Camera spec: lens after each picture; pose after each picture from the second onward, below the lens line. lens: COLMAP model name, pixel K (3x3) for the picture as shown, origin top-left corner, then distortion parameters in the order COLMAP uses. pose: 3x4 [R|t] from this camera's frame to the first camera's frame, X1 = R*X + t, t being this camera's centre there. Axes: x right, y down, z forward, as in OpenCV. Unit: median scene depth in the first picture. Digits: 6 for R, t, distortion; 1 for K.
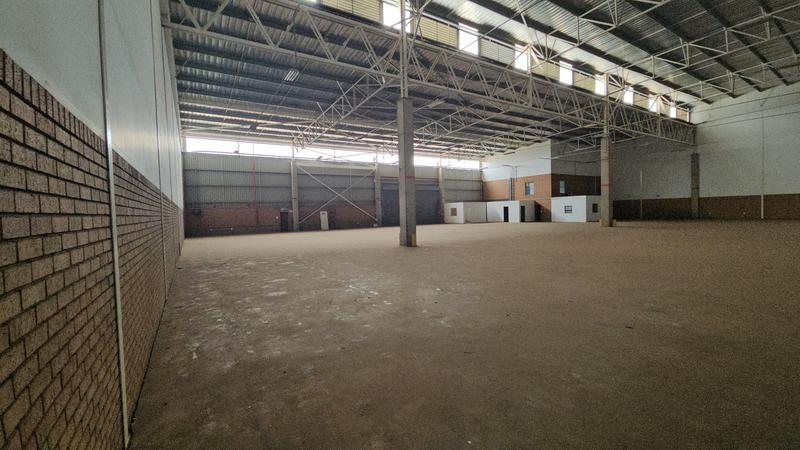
lens RADIAL K [[327.2, 0, 393.3], [0, 327.2, 223.2], [0, 0, 1]] dist [0.014815, -0.008429]
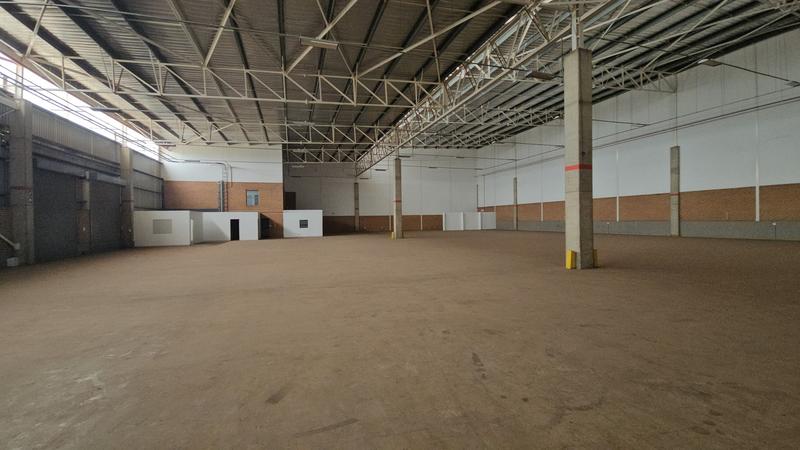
lens RADIAL K [[327.2, 0, 393.3], [0, 327.2, 223.2], [0, 0, 1]] dist [0.014815, -0.008429]
pose [[0.254696, 0.012986, 0.966934, -0.483690], [0.042049, 0.998815, -0.024490, -0.016037], [-0.966106, 0.046897, 0.253848, 0.820871]]
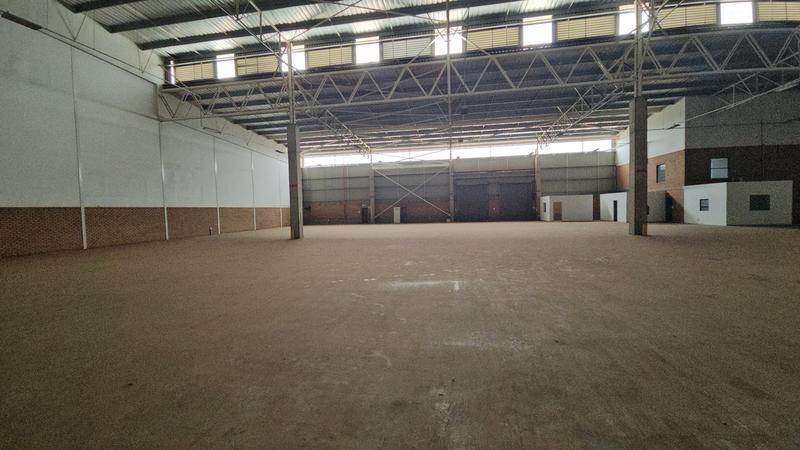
lens RADIAL K [[327.2, 0, 393.3], [0, 327.2, 223.2], [0, 0, 1]] dist [0.014815, -0.008429]
pose [[0.747637, 0.035016, -0.663183, 0.806696], [-0.016985, 0.999291, 0.033615, -0.027523], [0.663890, -0.013867, 0.747702, 0.202033]]
